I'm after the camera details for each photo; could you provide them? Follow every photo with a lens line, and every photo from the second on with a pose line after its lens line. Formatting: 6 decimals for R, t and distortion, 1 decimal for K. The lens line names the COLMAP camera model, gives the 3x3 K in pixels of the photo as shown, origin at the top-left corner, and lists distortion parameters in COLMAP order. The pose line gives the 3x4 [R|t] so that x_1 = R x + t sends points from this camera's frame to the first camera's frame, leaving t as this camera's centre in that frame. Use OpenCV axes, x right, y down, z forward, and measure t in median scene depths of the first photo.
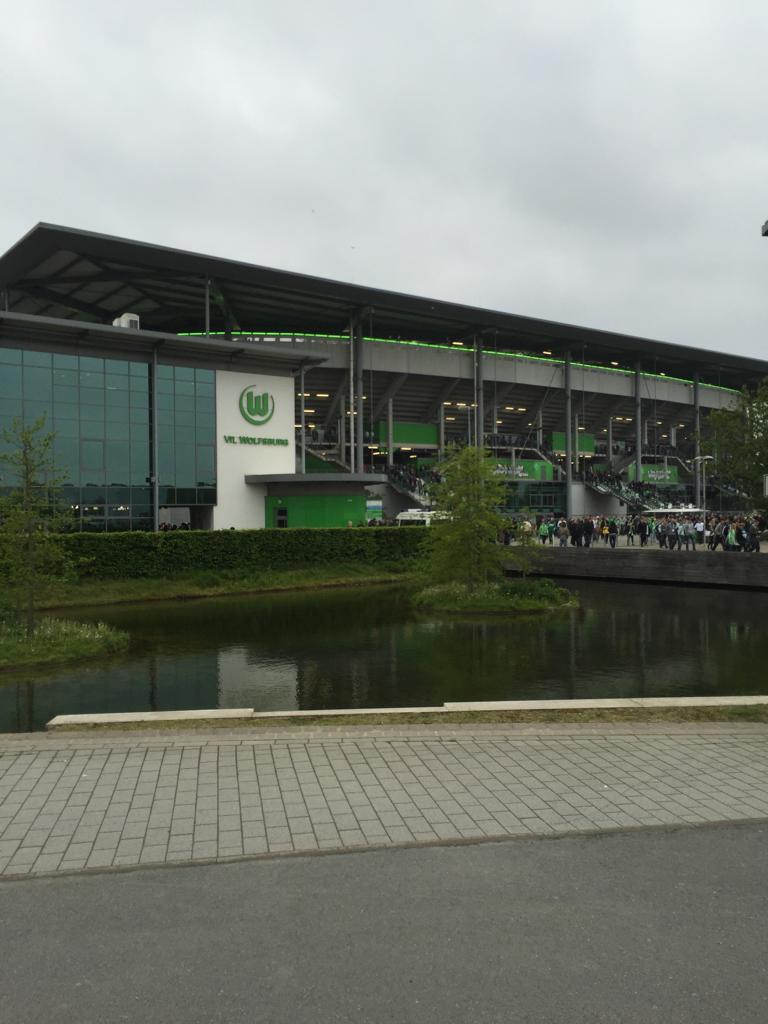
lens RADIAL K [[864.1, 0, 384.0], [0, 864.1, 512.0], [0, 0, 1]] dist [0.093694, -0.137954]
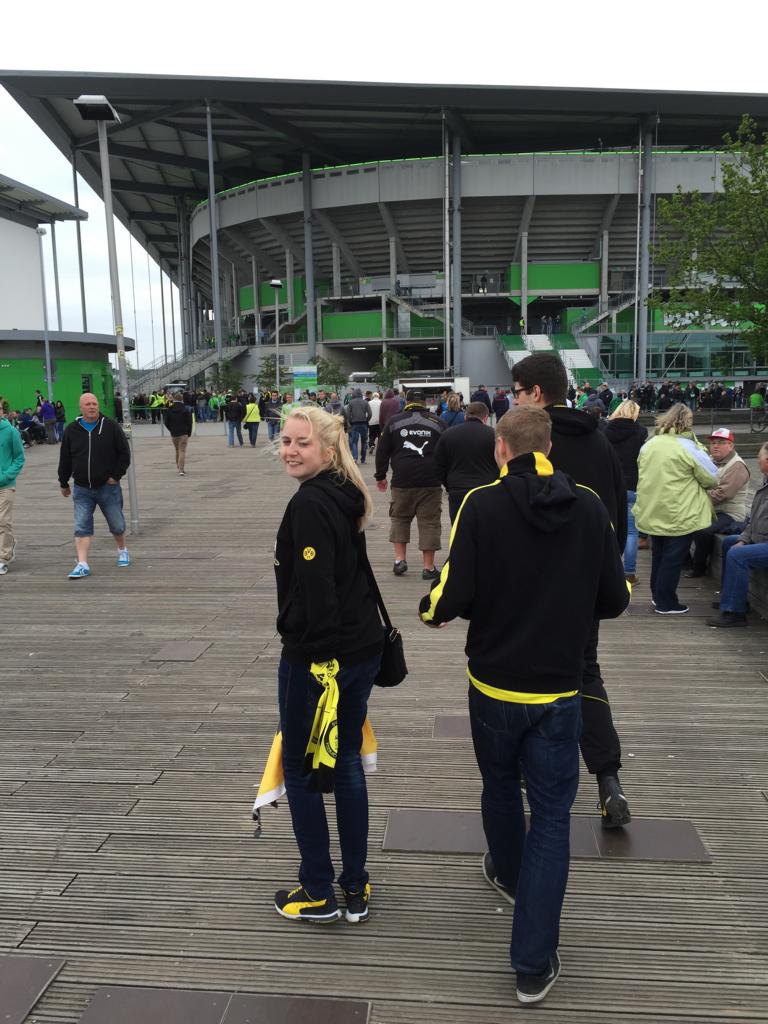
lens RADIAL K [[870.5, 0, 392.4], [0, 870.5, 493.6], [0, 0, 1]] dist [0.110048, -0.152315]
pose [[0.869972, 0.053793, -0.490159, 0.331857], [0.010315, 0.991829, 0.127156, 0.001784], [0.492994, -0.115678, 0.862308, 0.241891]]
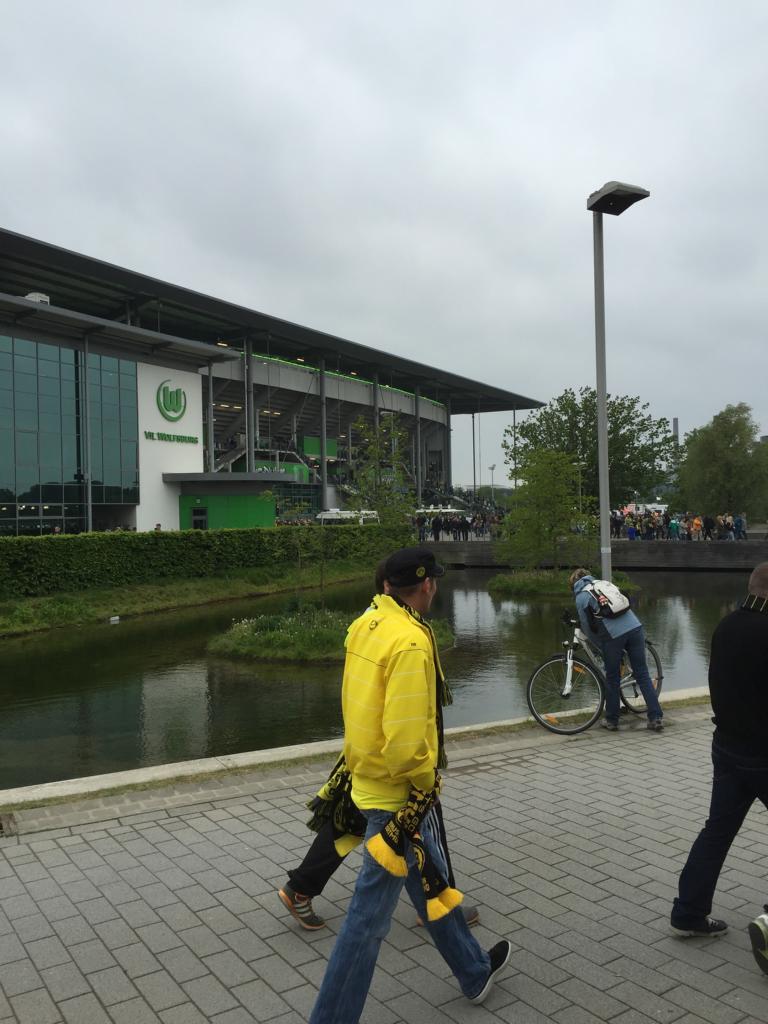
lens RADIAL K [[864.1, 0, 384.0], [0, 864.1, 512.0], [0, 0, 1]] dist [0.093694, -0.137954]
pose [[0.920237, -0.005304, 0.391326, -0.154873], [0.006898, 0.999973, -0.002668, 0.002144], [-0.391301, 0.005154, 0.920248, 0.011428]]
